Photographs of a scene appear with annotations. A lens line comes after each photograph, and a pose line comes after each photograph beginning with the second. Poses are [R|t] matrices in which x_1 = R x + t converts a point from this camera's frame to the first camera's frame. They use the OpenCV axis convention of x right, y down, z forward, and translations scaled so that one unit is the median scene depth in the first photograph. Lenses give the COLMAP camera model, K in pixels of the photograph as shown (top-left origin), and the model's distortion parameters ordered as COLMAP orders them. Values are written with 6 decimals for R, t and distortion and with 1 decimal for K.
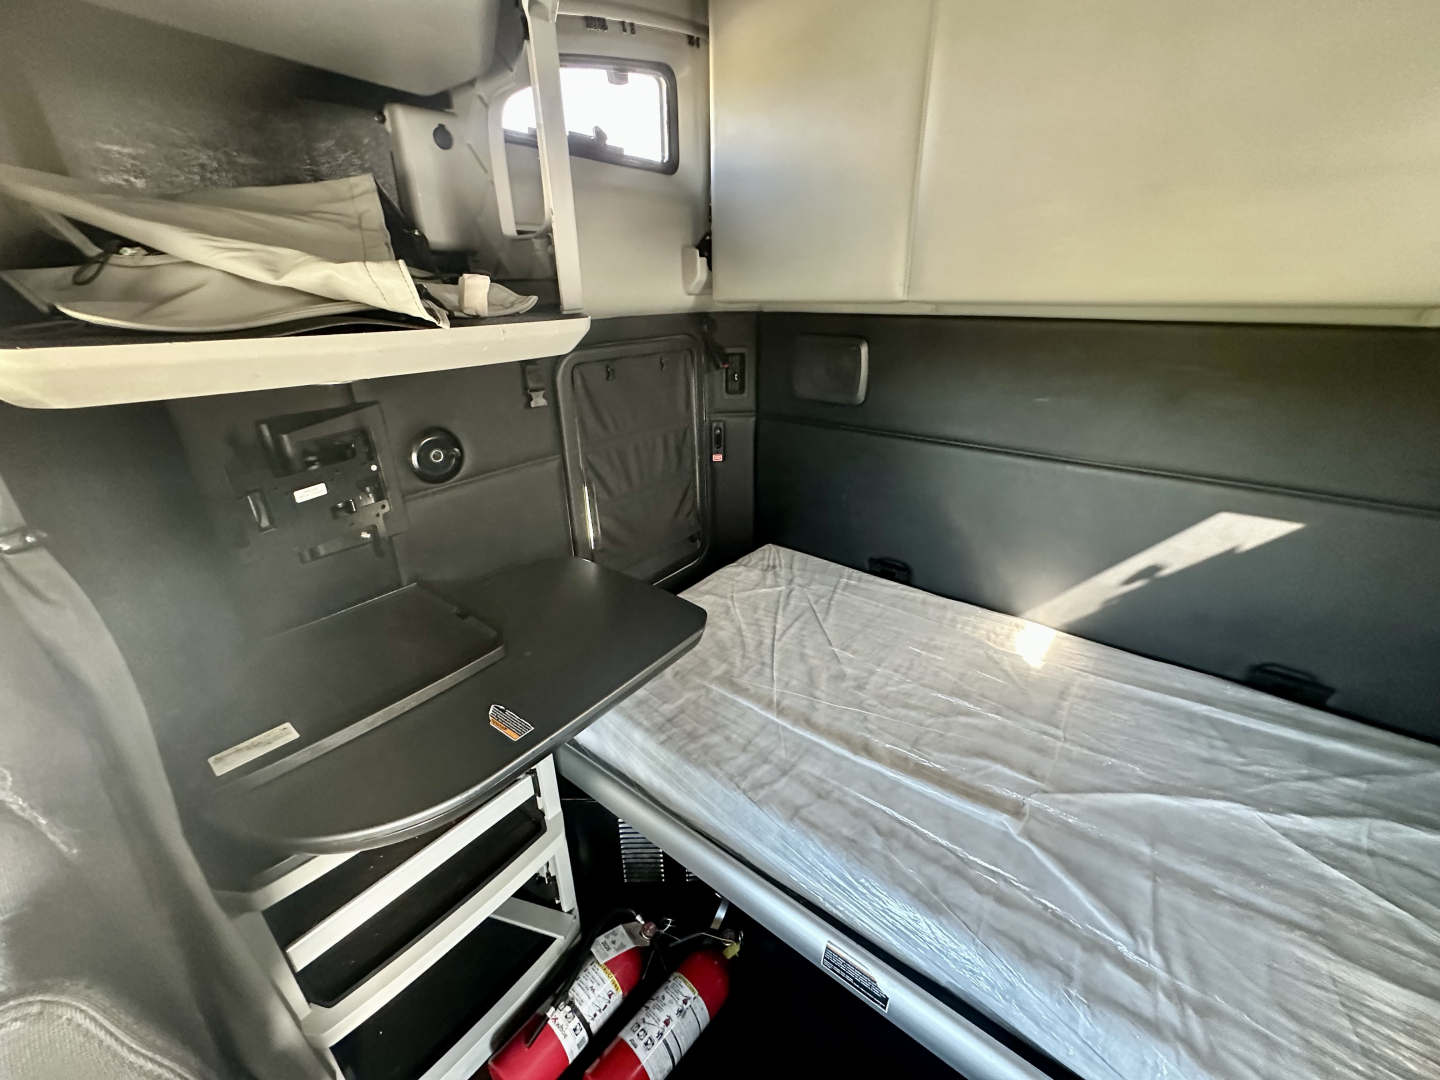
lens RADIAL K [[578.0, 0, 718.7], [0, 578.0, 534.9], [0, 0, 1]] dist [-0.002386, 0.000017]
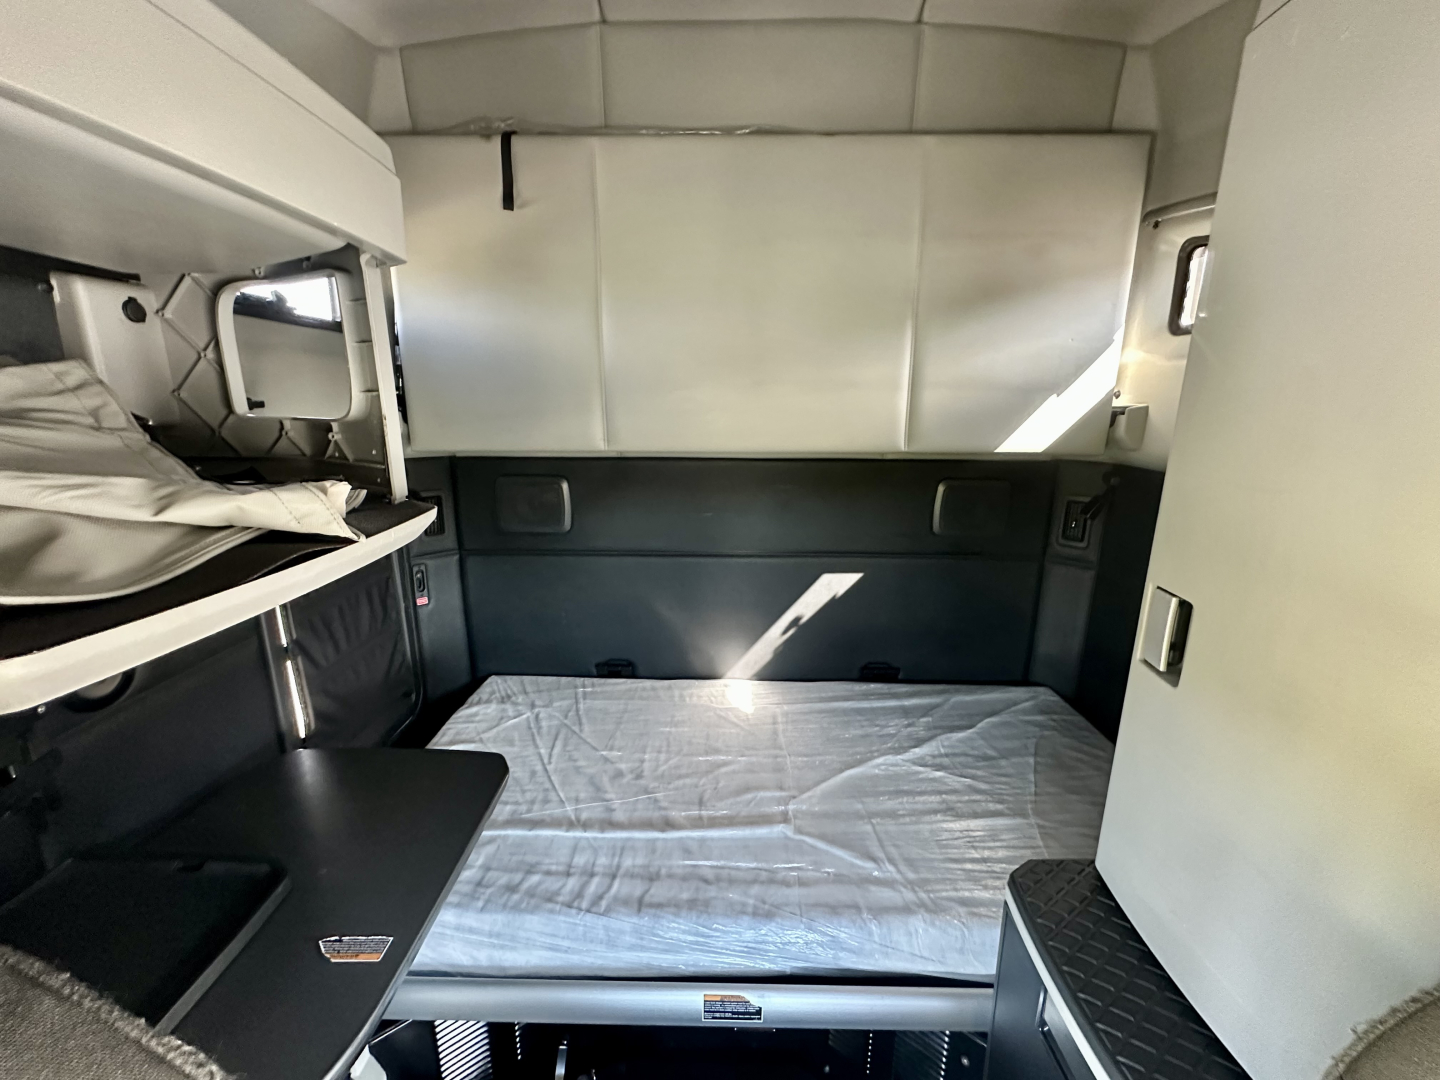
lens RADIAL K [[578.0, 0, 718.7], [0, 578.0, 534.9], [0, 0, 1]] dist [-0.002386, 0.000017]
pose [[0.795821, -0.125916, 0.592296, -0.264335], [0.227901, 0.968502, -0.100320, -0.050973], [-0.561008, 0.214822, 0.799451, -0.106282]]
